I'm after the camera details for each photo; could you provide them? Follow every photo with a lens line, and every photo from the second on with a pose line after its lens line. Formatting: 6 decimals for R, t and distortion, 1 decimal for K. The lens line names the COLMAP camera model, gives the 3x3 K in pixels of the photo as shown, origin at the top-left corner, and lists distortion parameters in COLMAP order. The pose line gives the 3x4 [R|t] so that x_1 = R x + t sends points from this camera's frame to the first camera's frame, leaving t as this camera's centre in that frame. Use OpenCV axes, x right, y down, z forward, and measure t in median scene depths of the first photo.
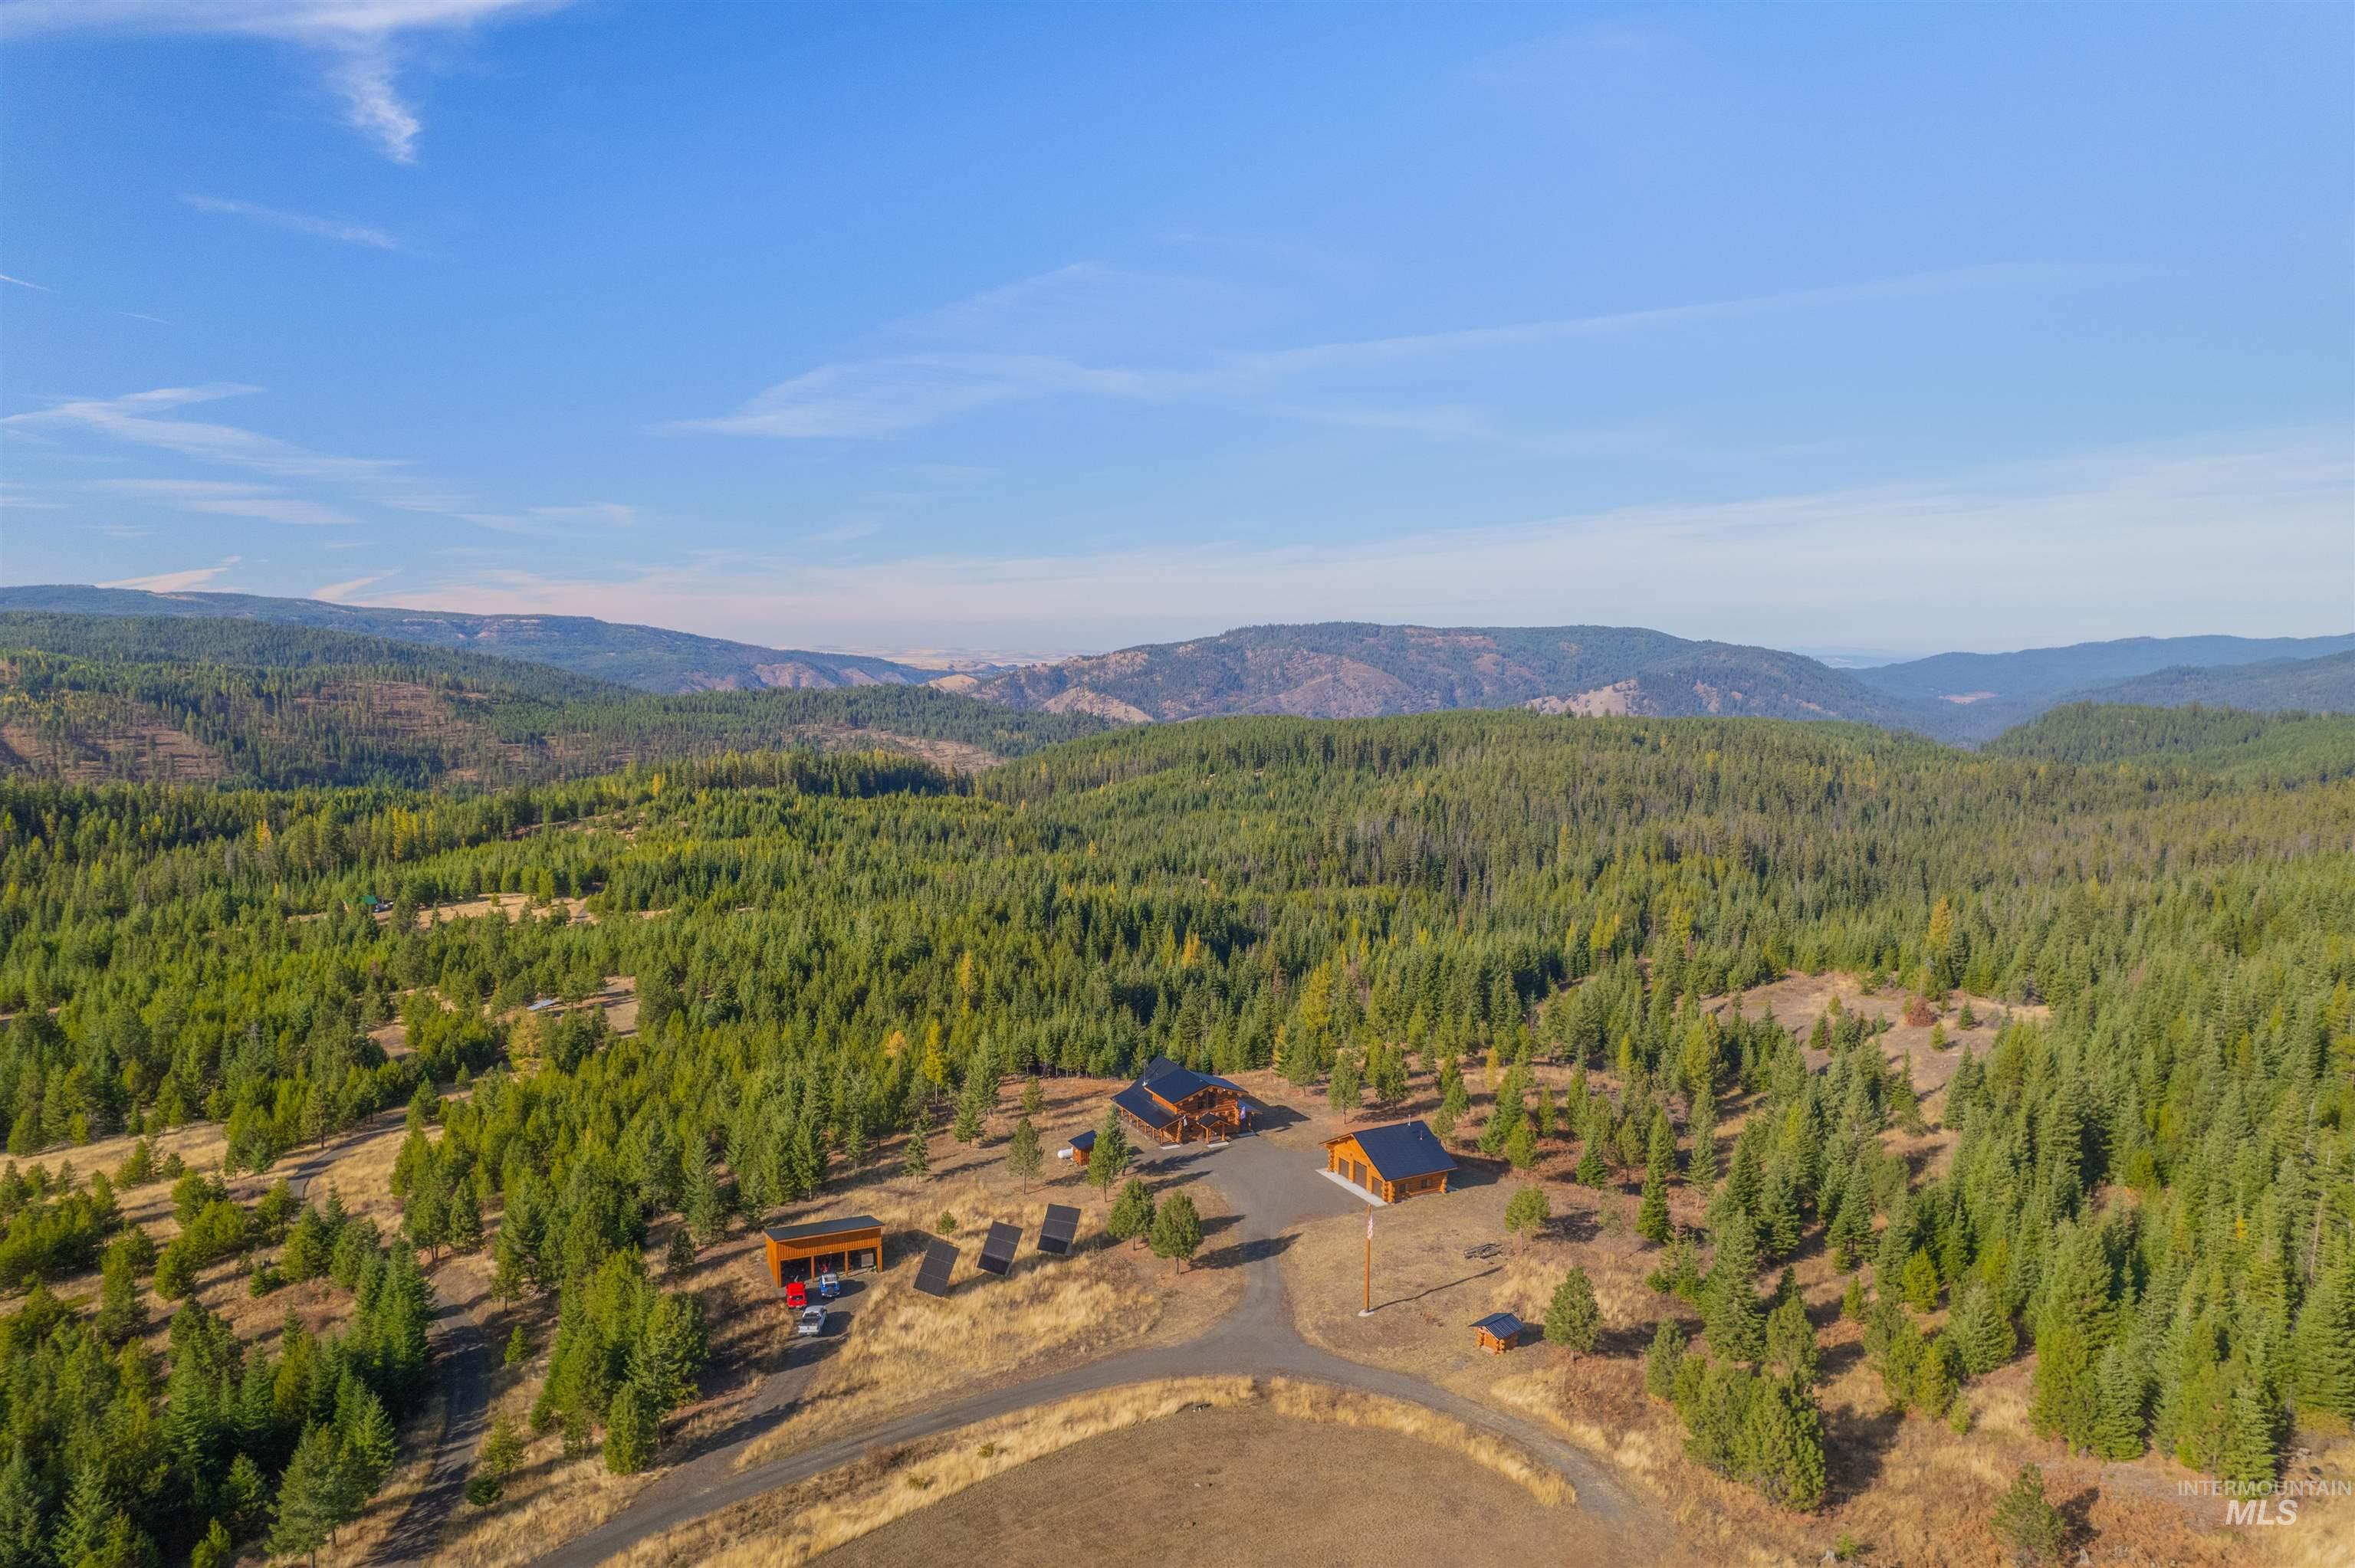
lens RADIAL K [[1491.2, 0, 1188.0], [0, 1491.2, 808.4], [0, 0, 1]] dist [-0.079145, 0.061976]
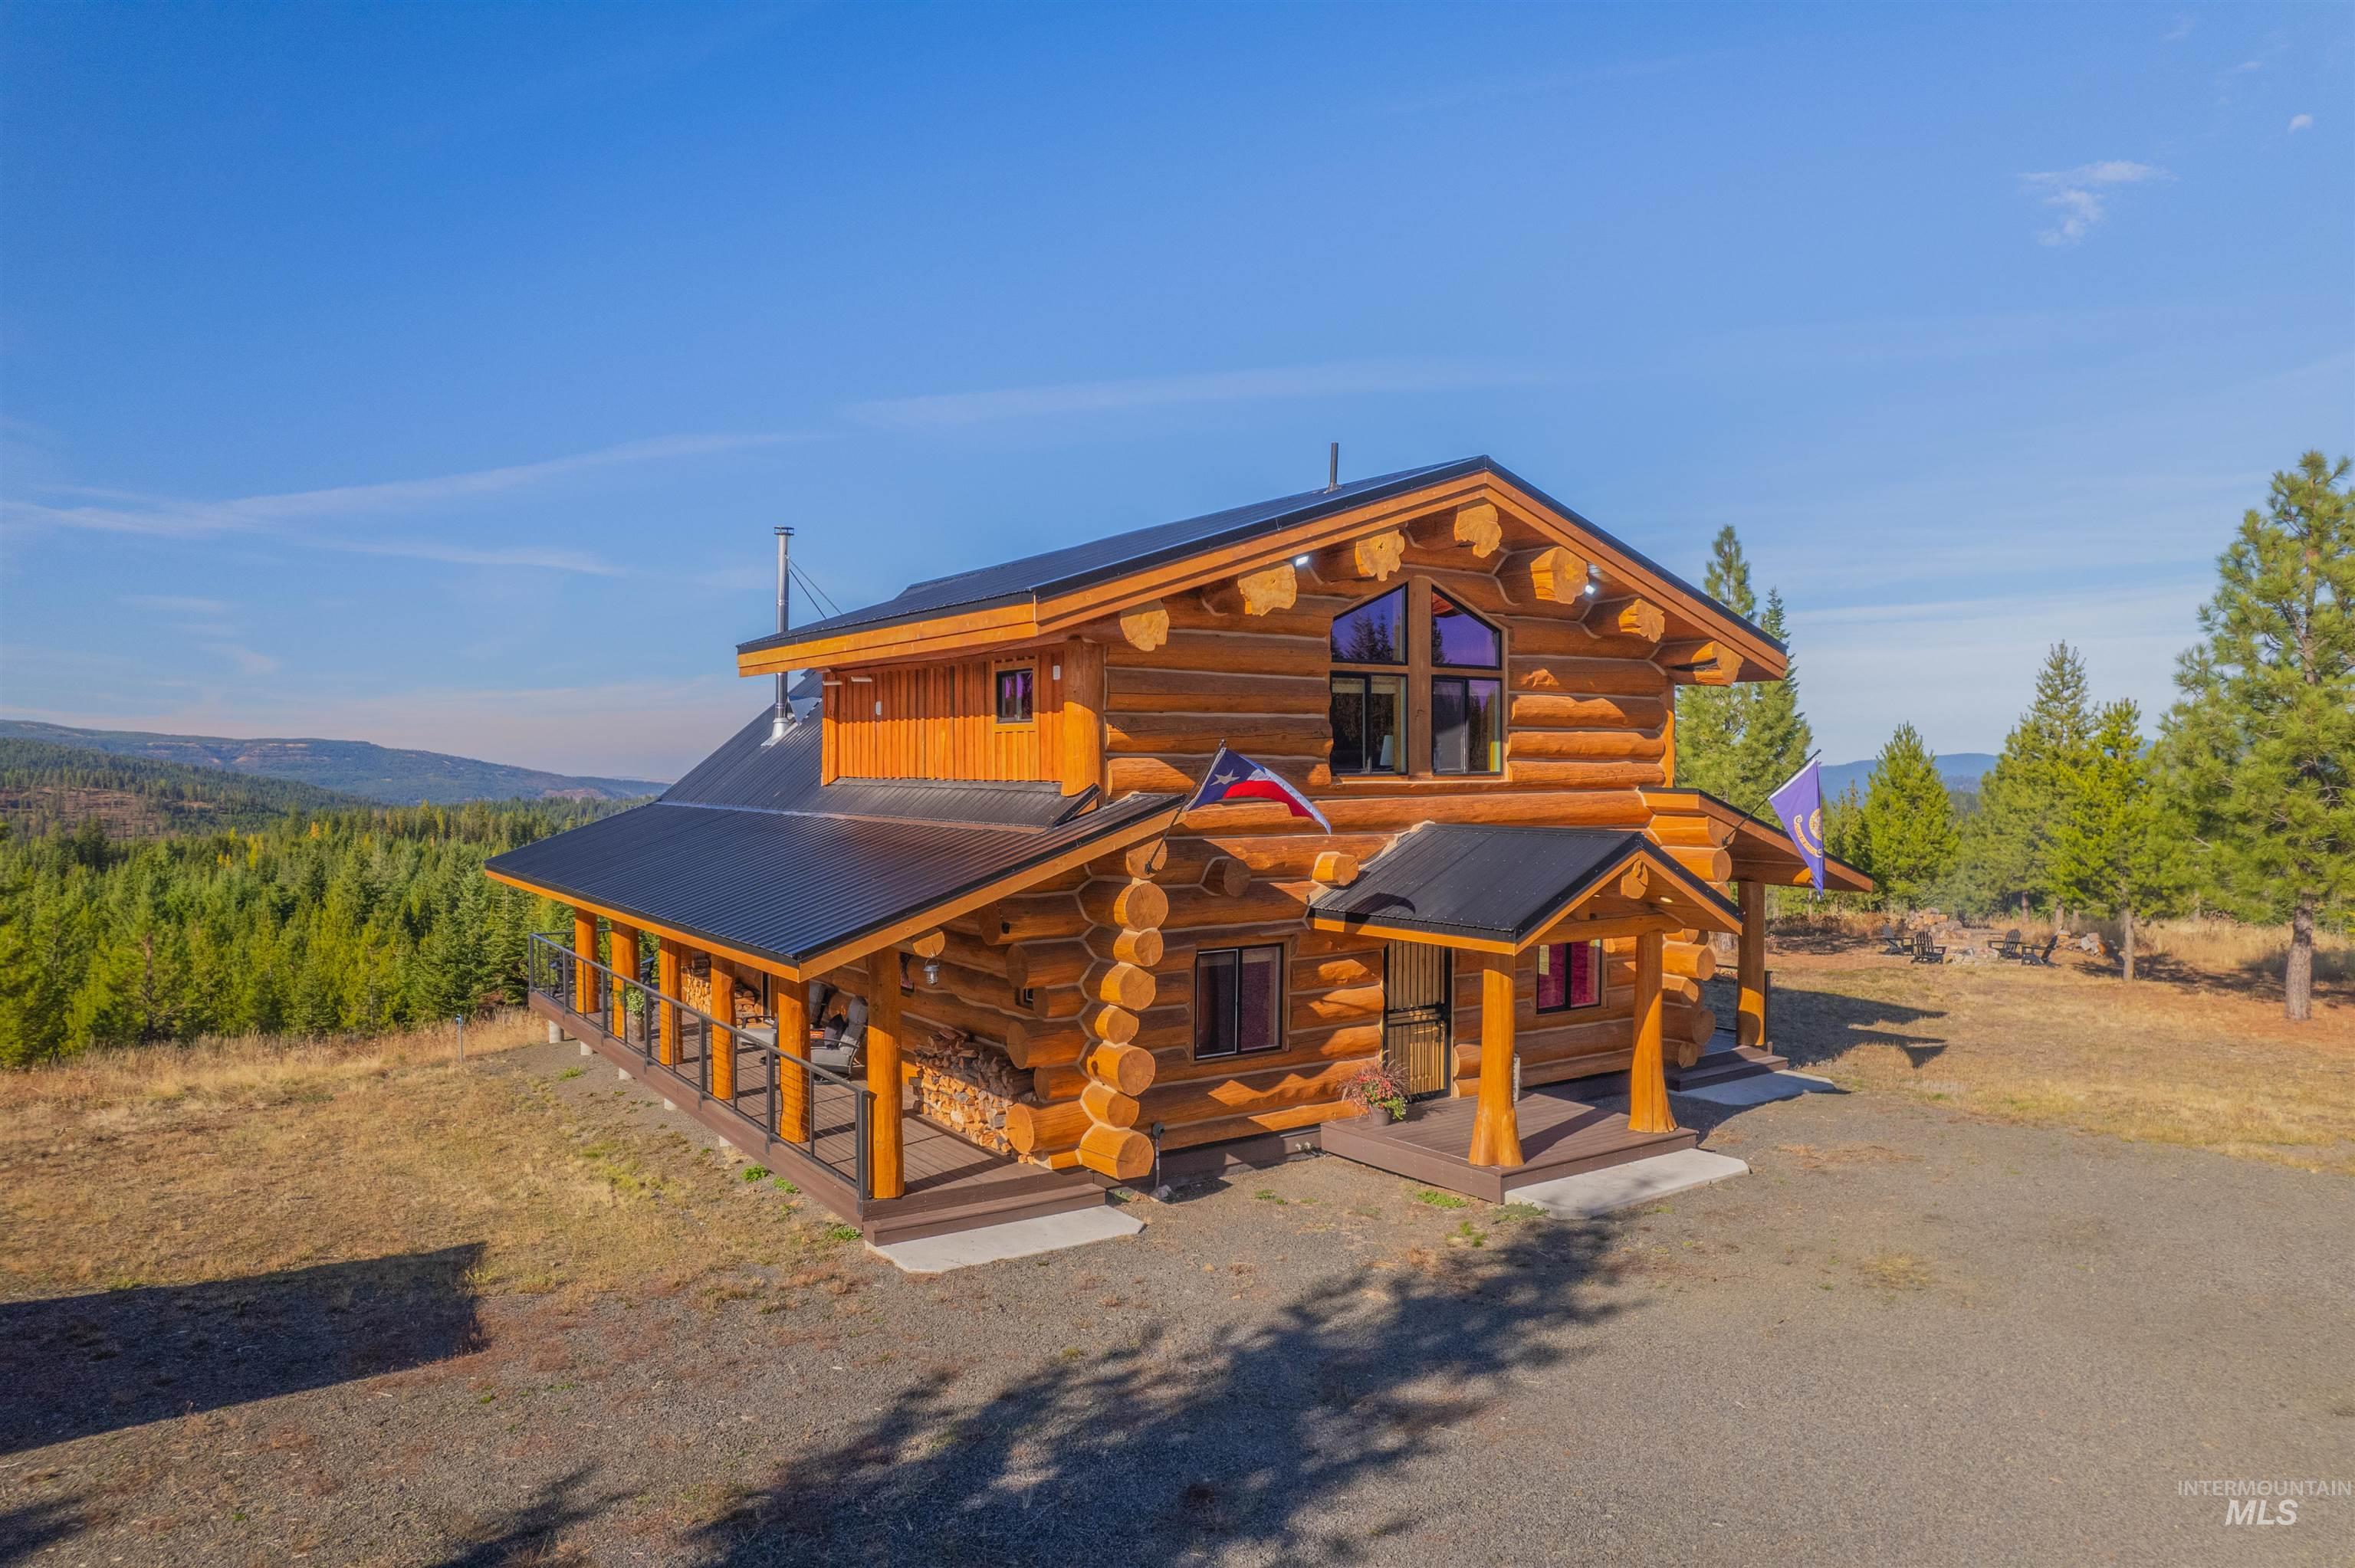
lens RADIAL K [[1491.2, 0, 1188.0], [0, 1491.2, 808.4], [0, 0, 1]] dist [-0.079145, 0.061976]
pose [[0.992122, -0.009343, 0.124928, -0.003725], [0.020099, 0.996168, -0.085117, 0.067762], [-0.123654, 0.086957, 0.988508, 0.293807]]
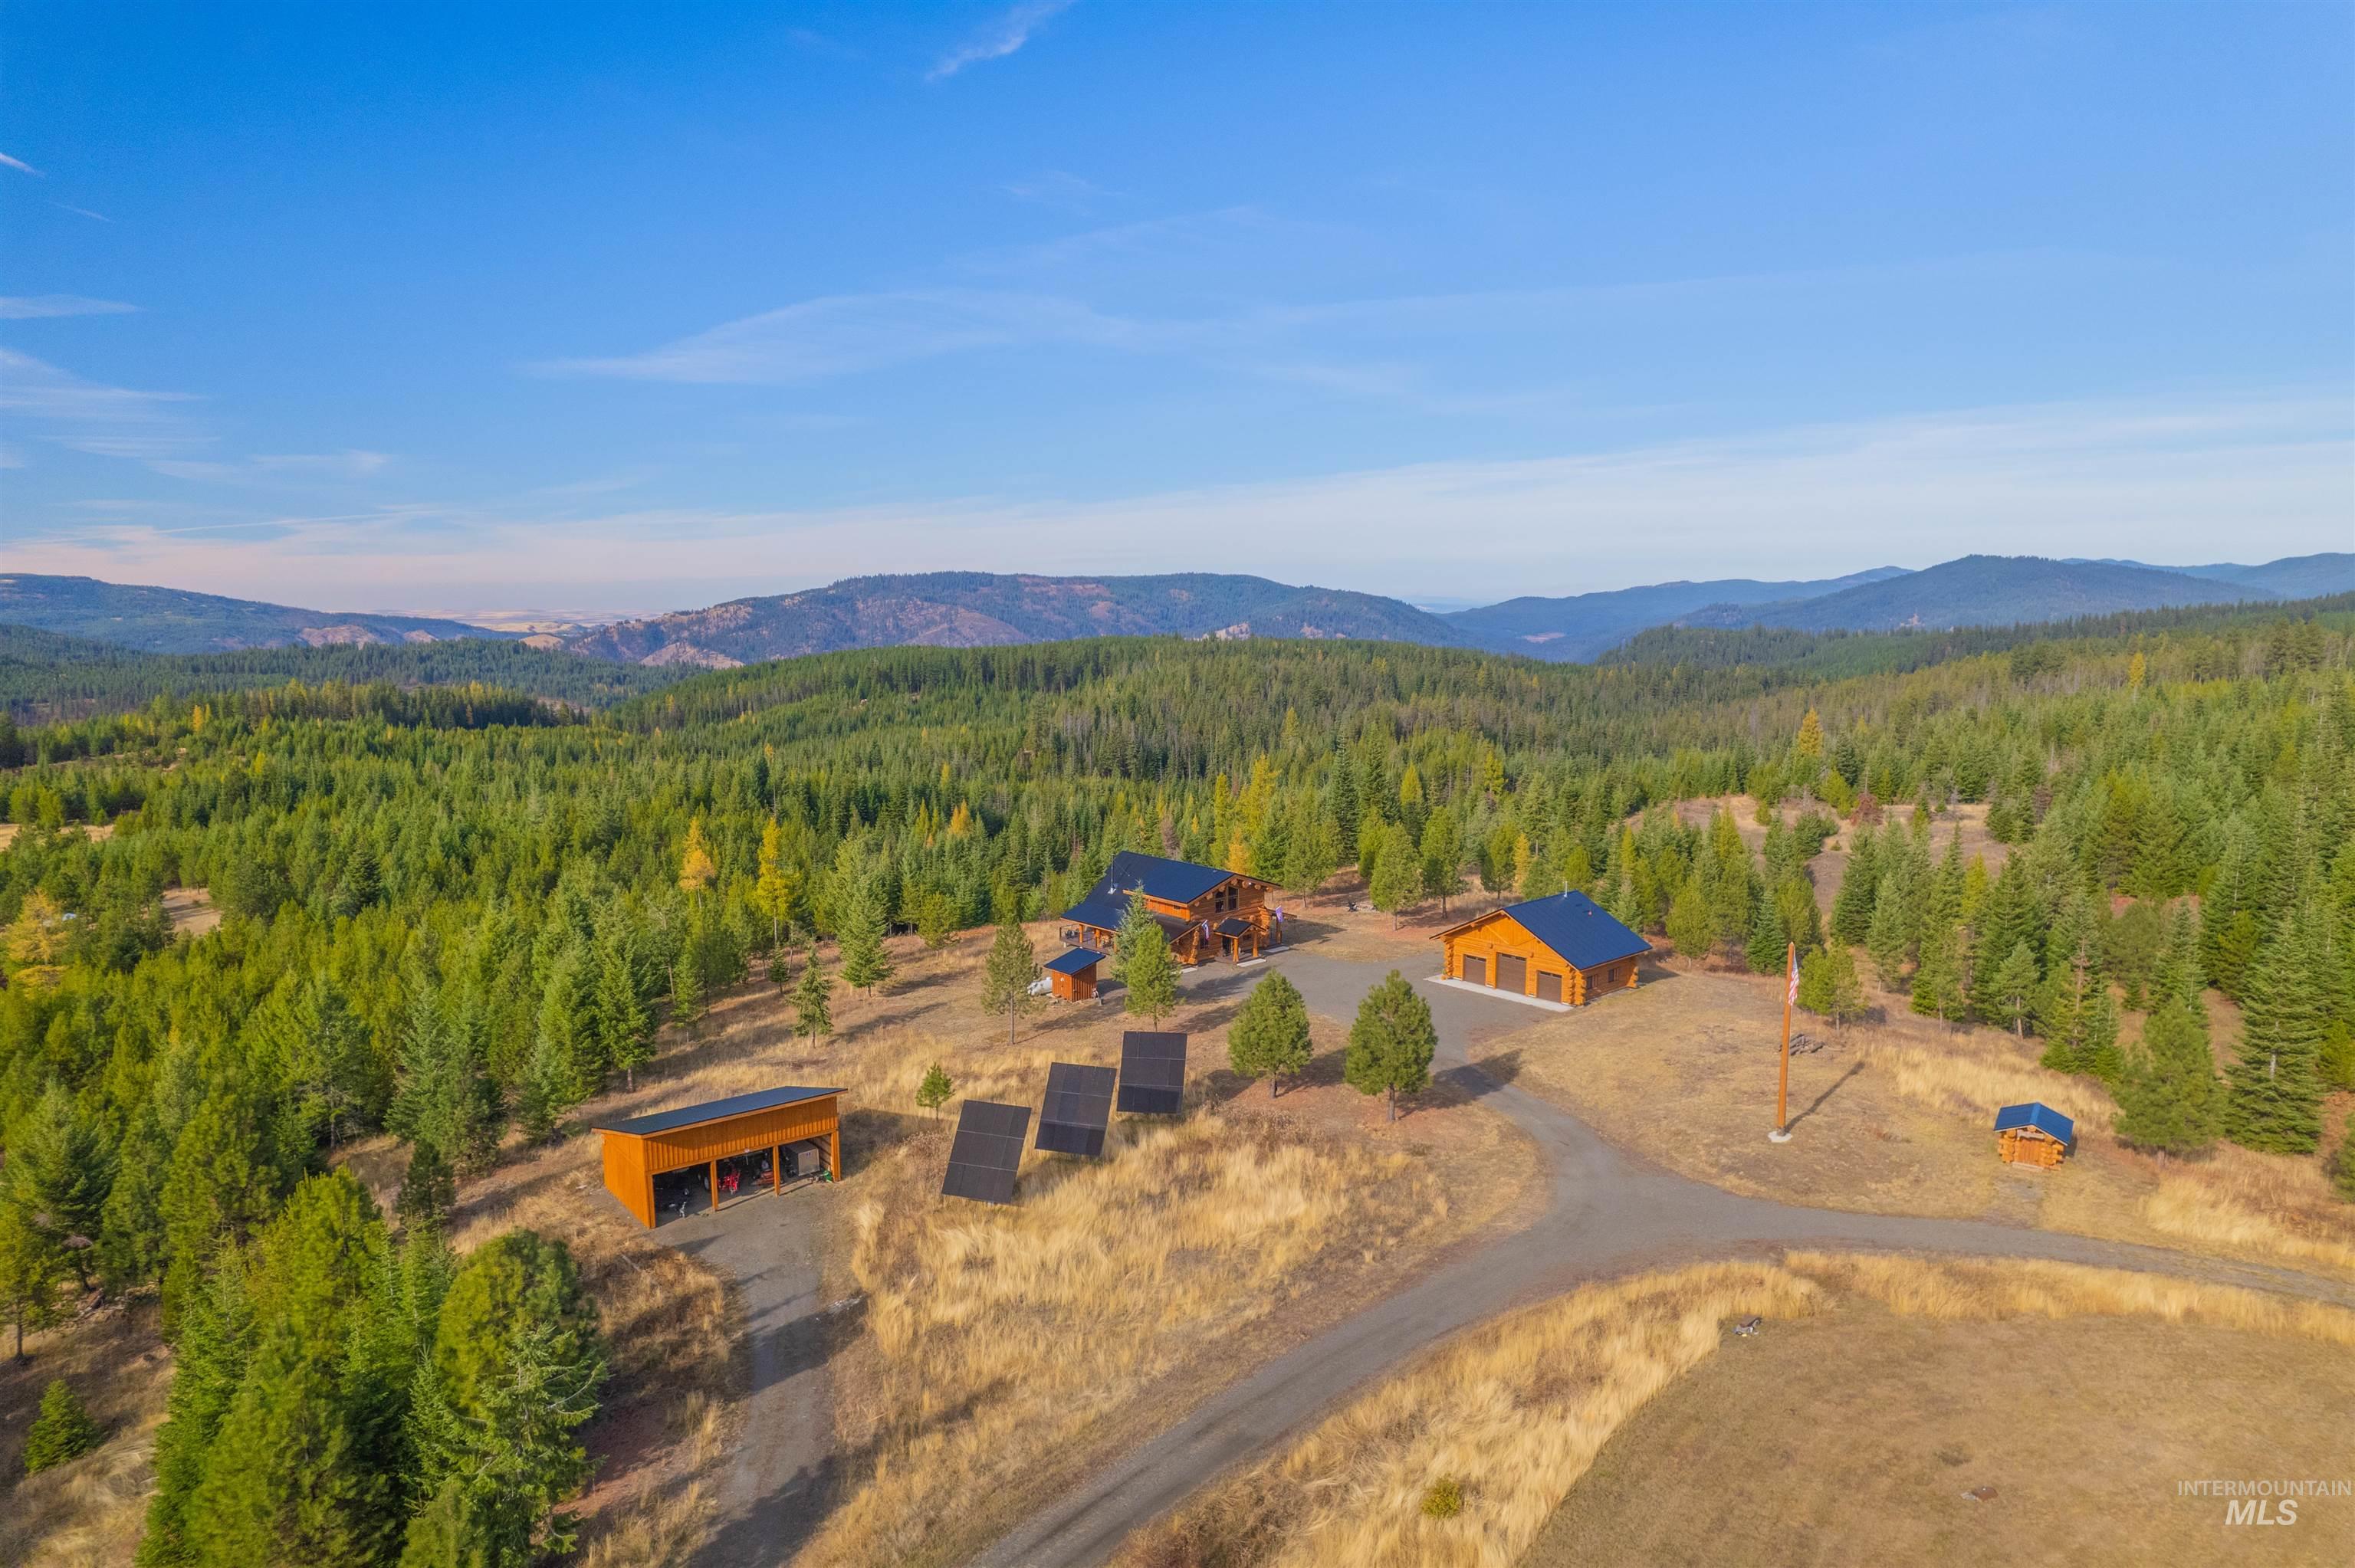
lens RADIAL K [[1491.2, 0, 1188.0], [0, 1491.2, 808.4], [0, 0, 1]] dist [-0.079145, 0.061976]
pose [[0.966150, -0.046770, 0.253707, -0.054806], [0.039273, 0.998631, 0.034537, 0.042485], [-0.254975, -0.023404, 0.966664, 0.116504]]
